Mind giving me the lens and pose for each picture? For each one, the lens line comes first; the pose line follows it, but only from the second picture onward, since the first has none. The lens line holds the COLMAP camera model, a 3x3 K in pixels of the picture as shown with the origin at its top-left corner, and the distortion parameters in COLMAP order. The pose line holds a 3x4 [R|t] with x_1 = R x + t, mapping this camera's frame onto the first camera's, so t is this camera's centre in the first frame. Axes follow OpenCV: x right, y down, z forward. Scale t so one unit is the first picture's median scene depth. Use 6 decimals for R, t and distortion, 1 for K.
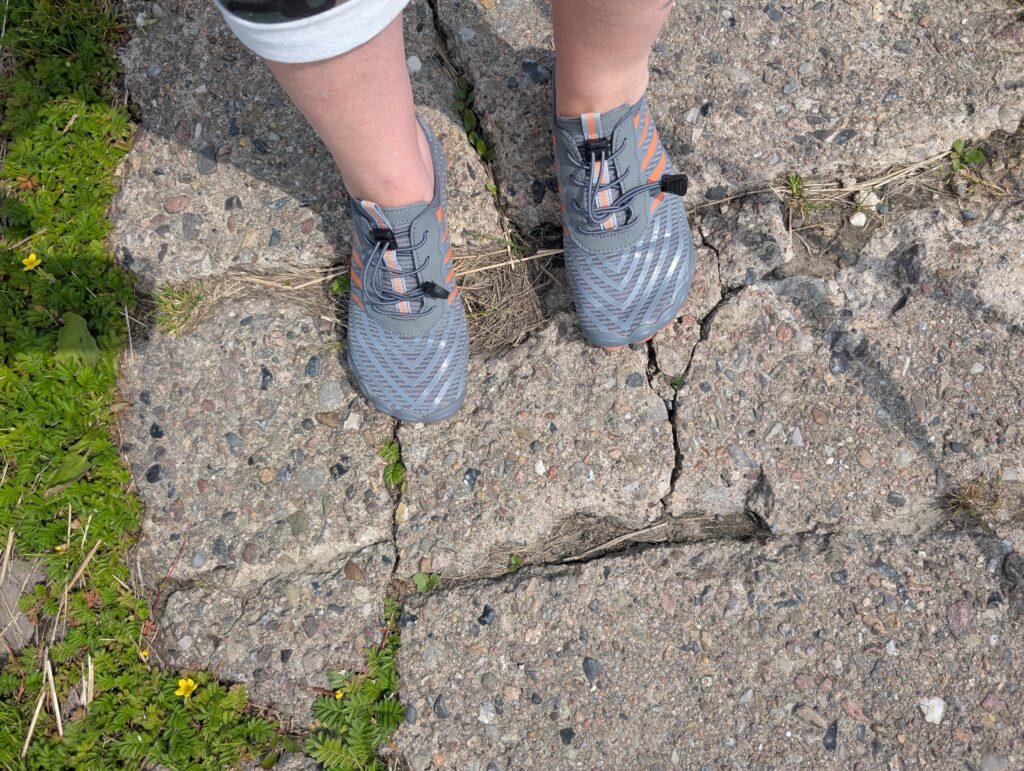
lens RADIAL K [[717.9, 0, 511.6], [0, 717.9, 385.3], [0, 0, 1]] dist [-0.022866, 0.004649]
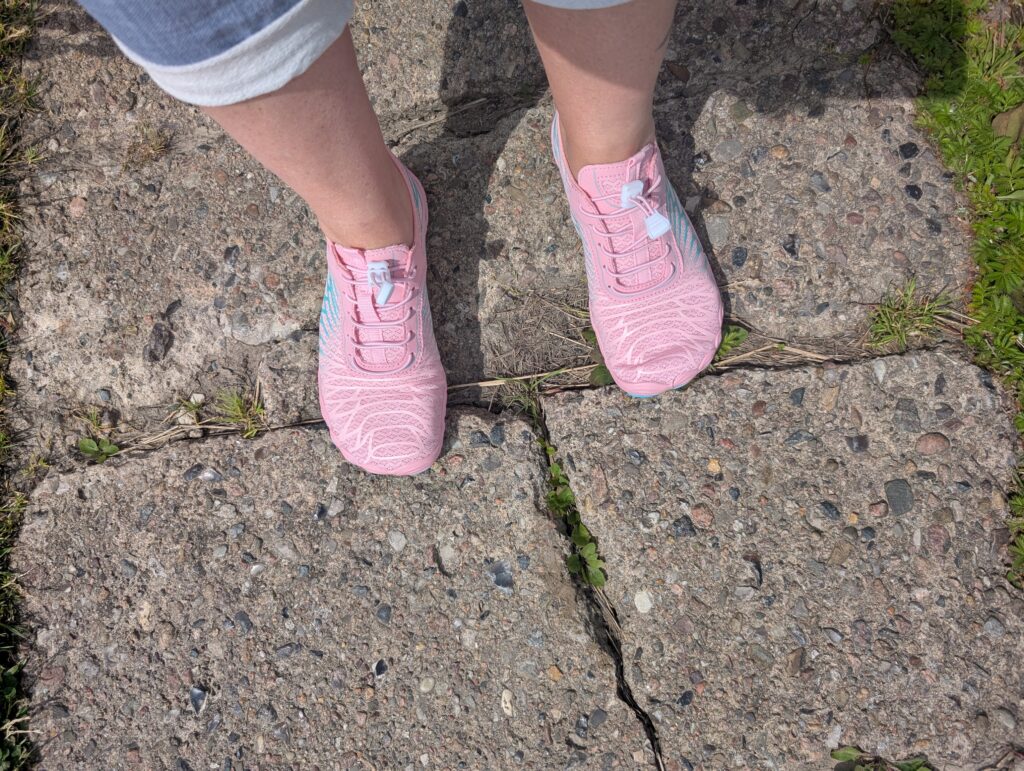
lens RADIAL K [[717.9, 0, 512.5], [0, 717.9, 385.5], [0, 0, 1]] dist [-0.022866, 0.004649]
pose [[-0.975799, 0.031613, 0.216374, -0.192081], [0.037913, -0.950050, 0.309787, -0.512918], [0.215360, 0.310493, 0.925859, 0.113908]]
